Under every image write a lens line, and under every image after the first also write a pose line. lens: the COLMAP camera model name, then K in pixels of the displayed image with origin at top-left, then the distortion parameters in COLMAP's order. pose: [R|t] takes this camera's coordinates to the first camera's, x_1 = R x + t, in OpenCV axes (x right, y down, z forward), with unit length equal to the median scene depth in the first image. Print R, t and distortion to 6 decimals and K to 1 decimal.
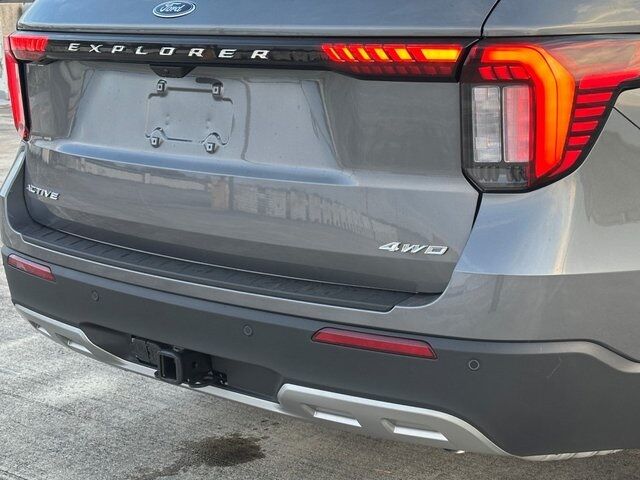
lens RADIAL K [[1258.0, 0, 320.0], [0, 1258.0, 240.0], [0, 0, 1]] dist [0.080341, 0.086001]
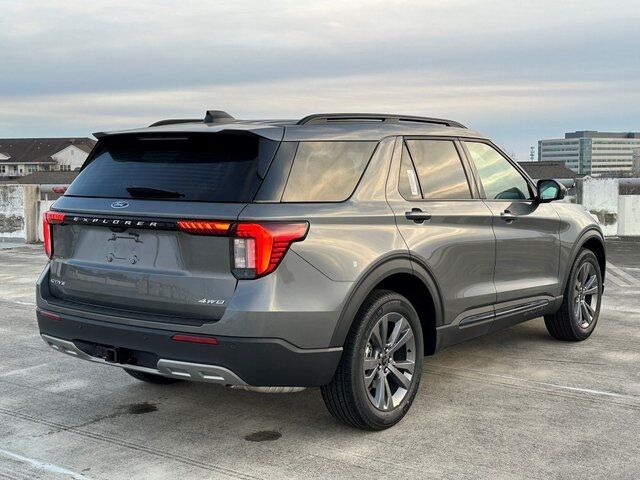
lens RADIAL K [[868.1, 0, 320.0], [0, 868.1, 240.0], [0, 0, 1]] dist [0.262683, -0.774670]
pose [[0.995744, 0.022709, 0.089325, 0.118127], [-0.011834, 0.992650, -0.120443, 0.083578], [-0.091403, 0.118873, 0.988693, -0.697630]]
